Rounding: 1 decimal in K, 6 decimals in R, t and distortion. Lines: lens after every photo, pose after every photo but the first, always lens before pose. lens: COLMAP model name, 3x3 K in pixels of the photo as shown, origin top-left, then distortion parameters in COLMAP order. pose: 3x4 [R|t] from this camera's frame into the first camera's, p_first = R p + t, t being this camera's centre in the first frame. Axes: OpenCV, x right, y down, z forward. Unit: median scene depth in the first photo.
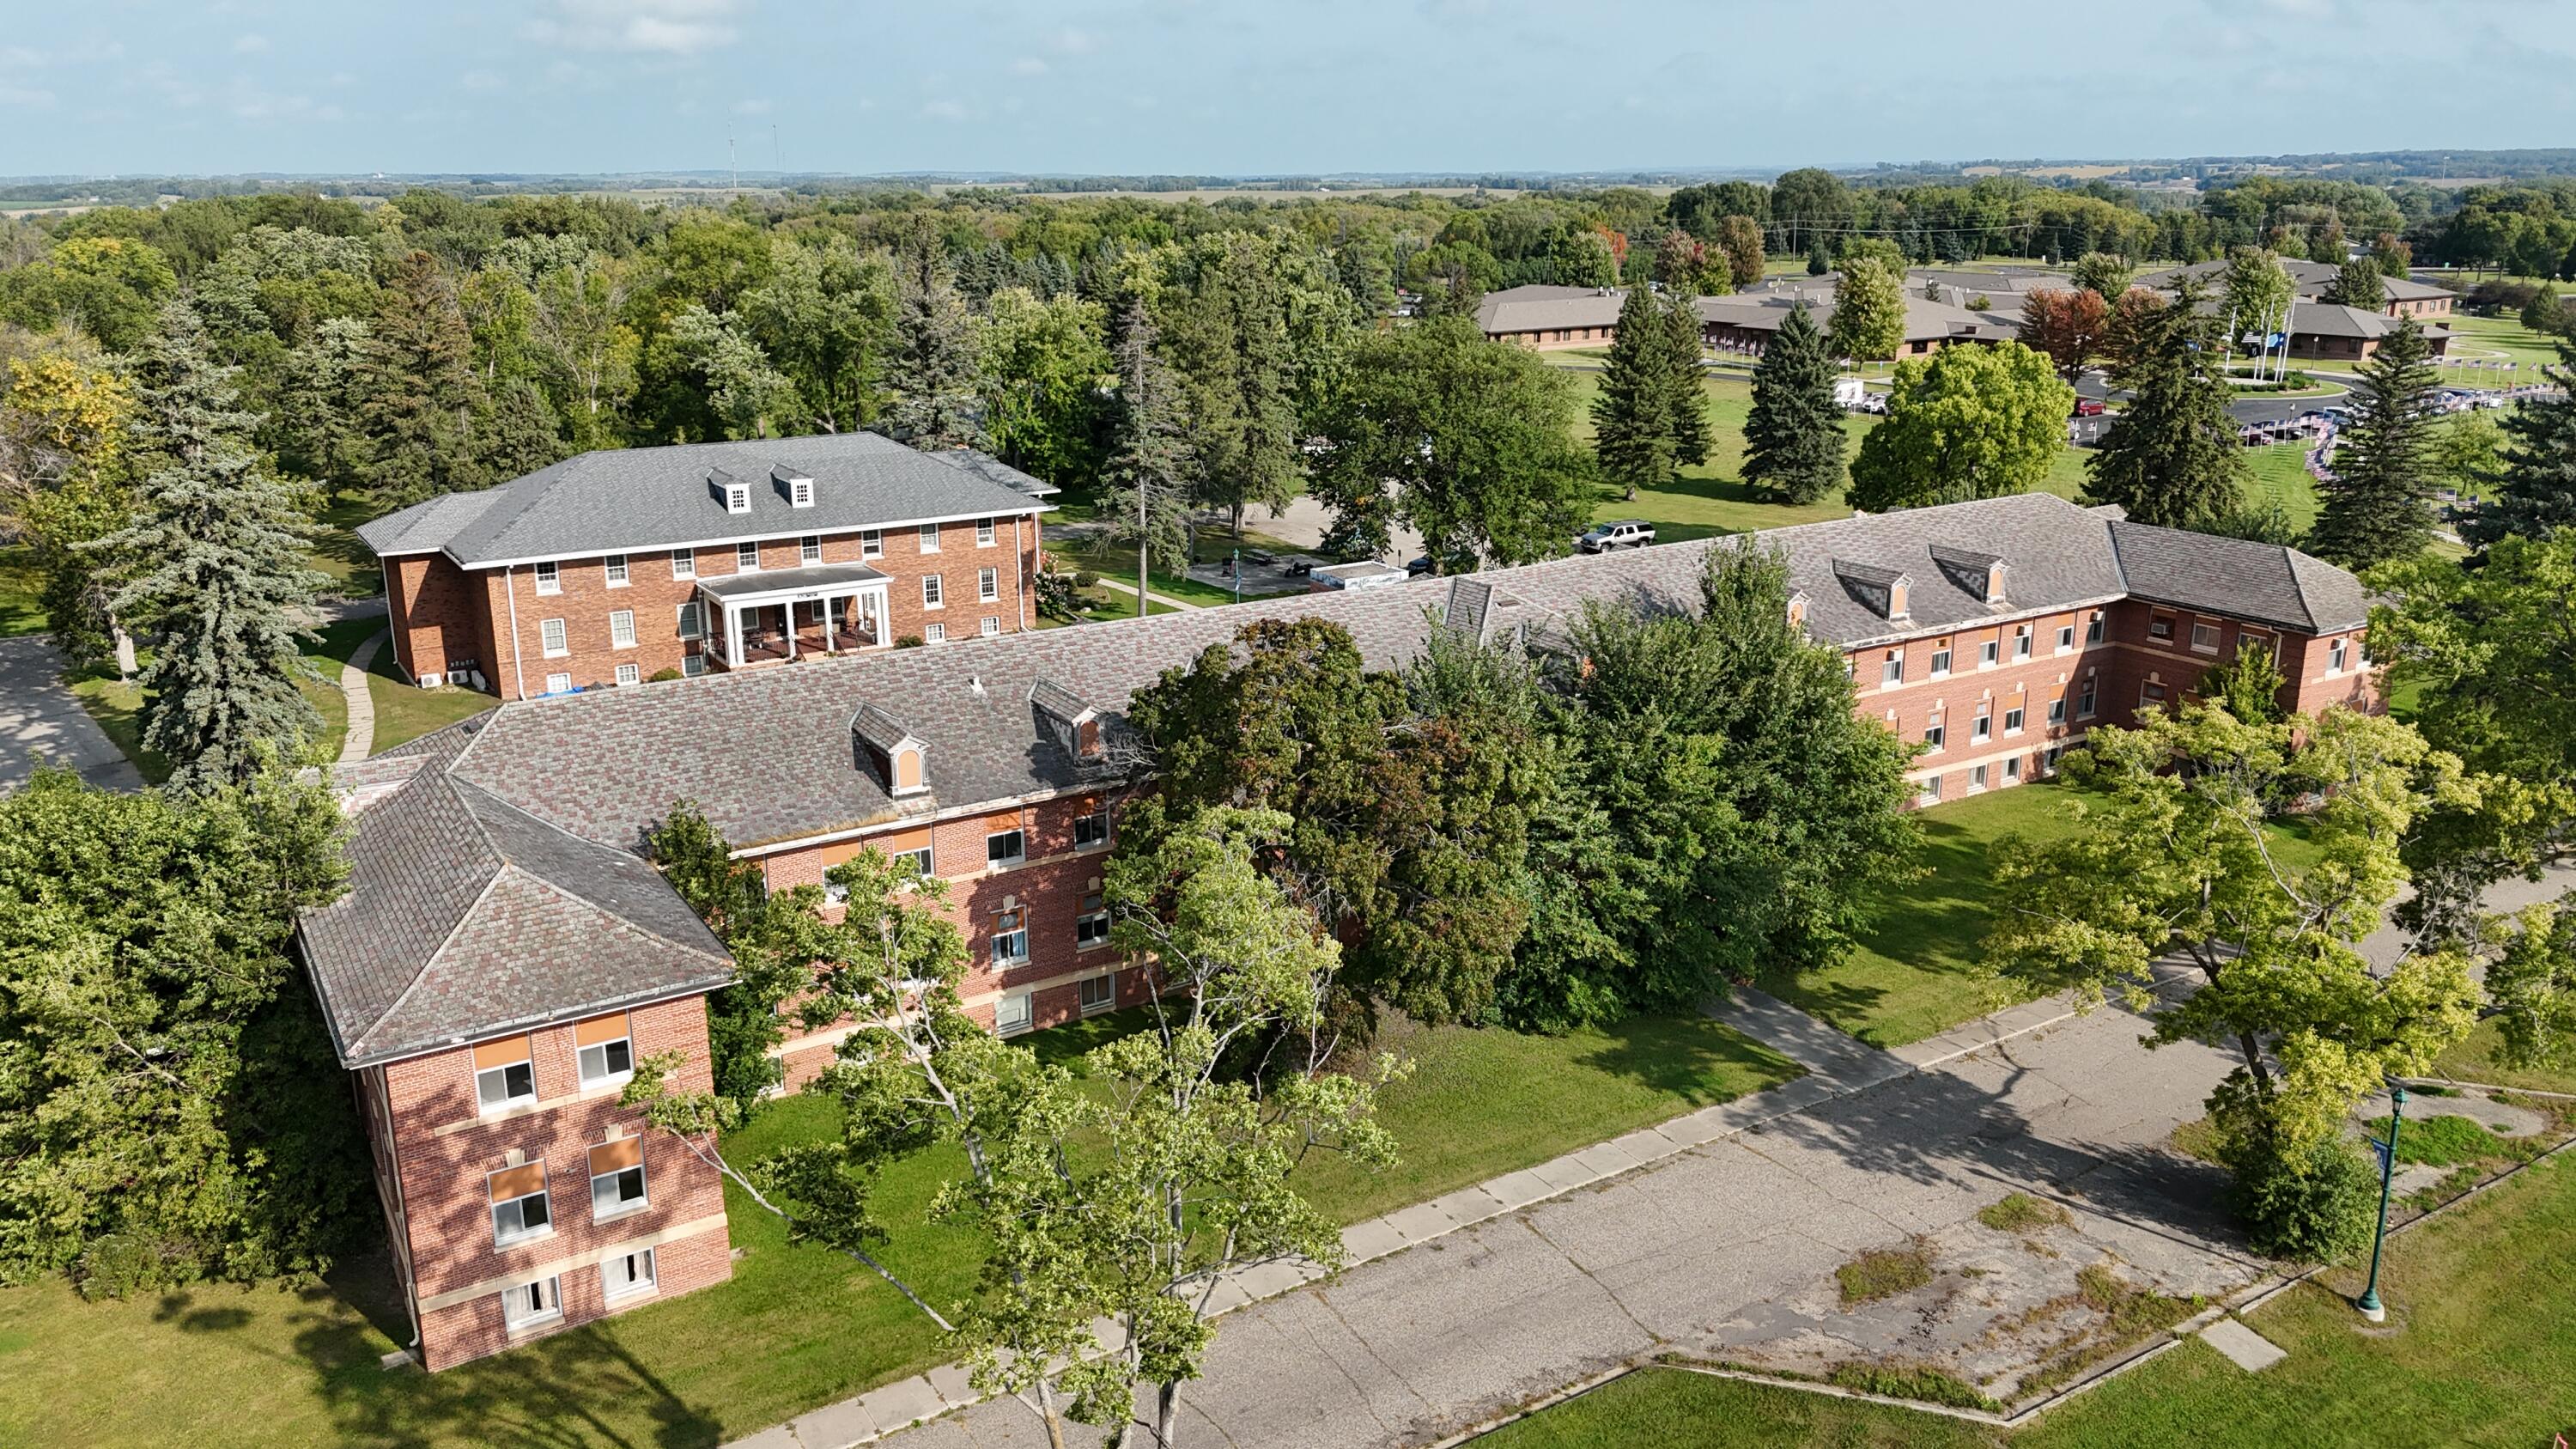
lens RADIAL K [[1896.8, 0, 1287.9], [0, 1896.8, 714.8], [0, 0, 1]] dist [0.052764, -0.040757]
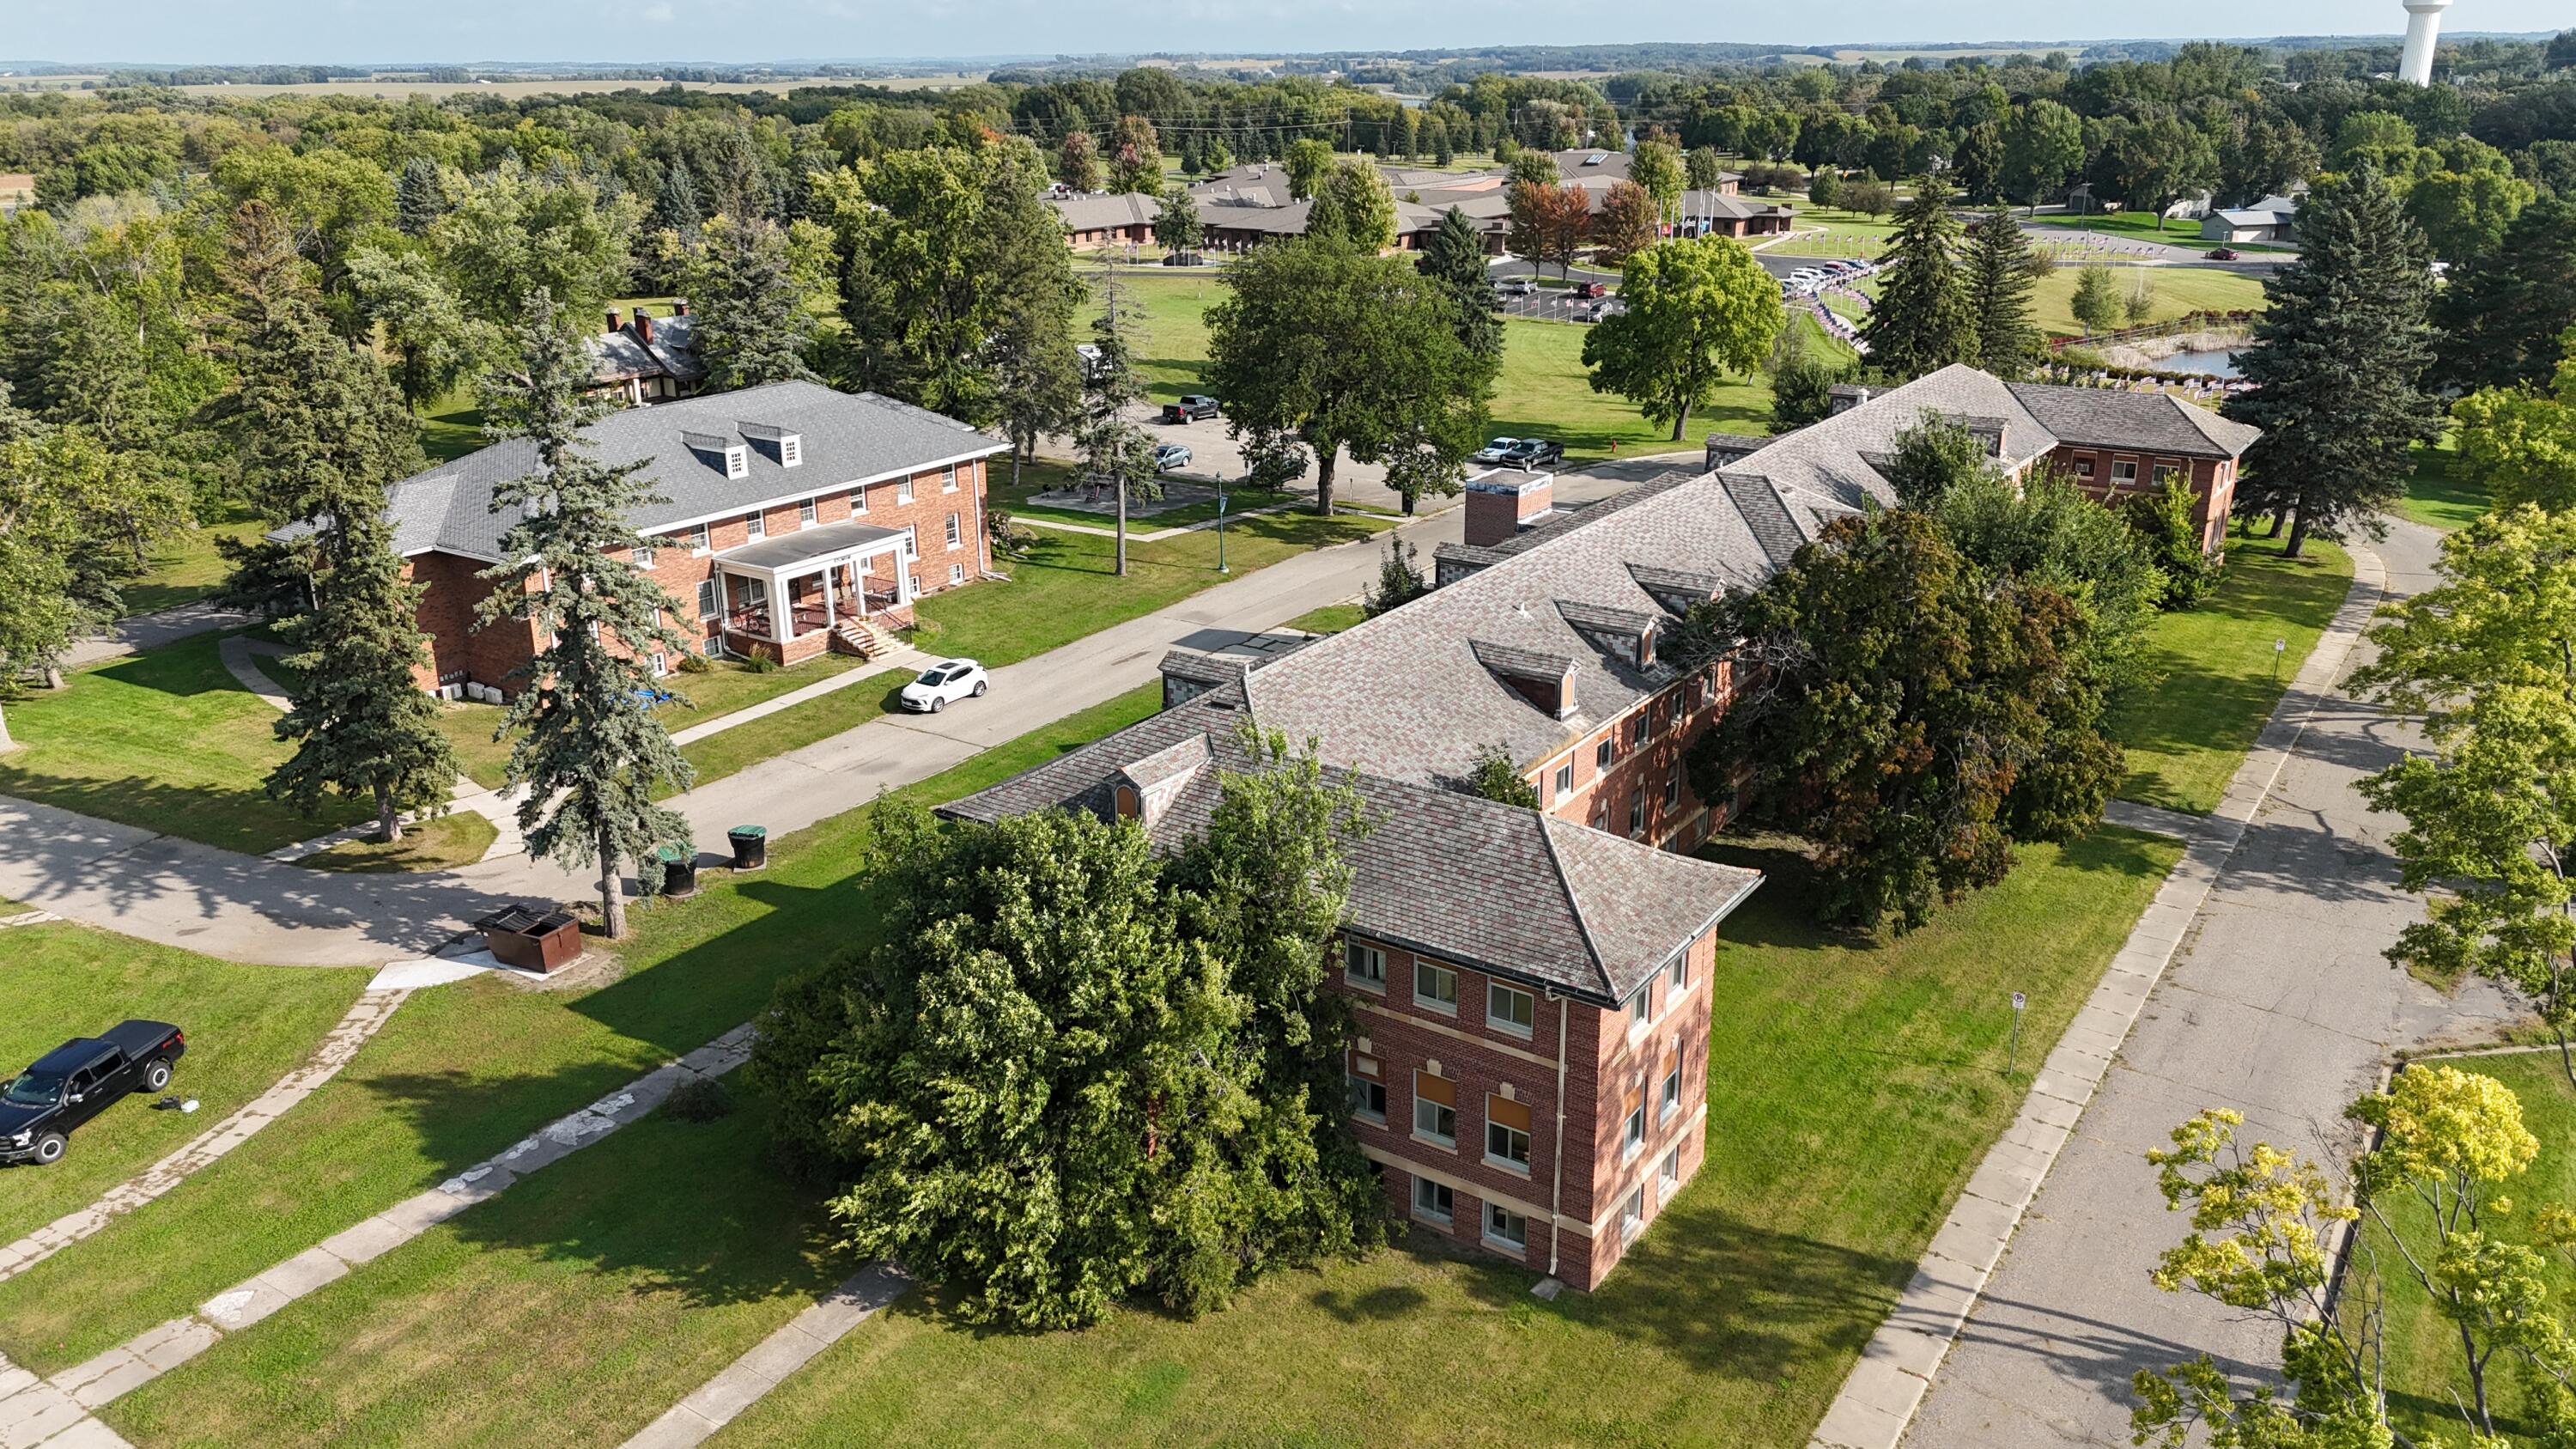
lens RADIAL K [[1879.9, 0, 1288.3], [0, 1879.9, 713.7], [0, 0, 1]] dist [0.088265, -0.096696]
pose [[0.916093, -0.134853, 0.377609, -0.685335], [0.114668, 0.990527, 0.075551, -0.053120], [-0.384220, -0.025912, 0.922878, 0.076674]]
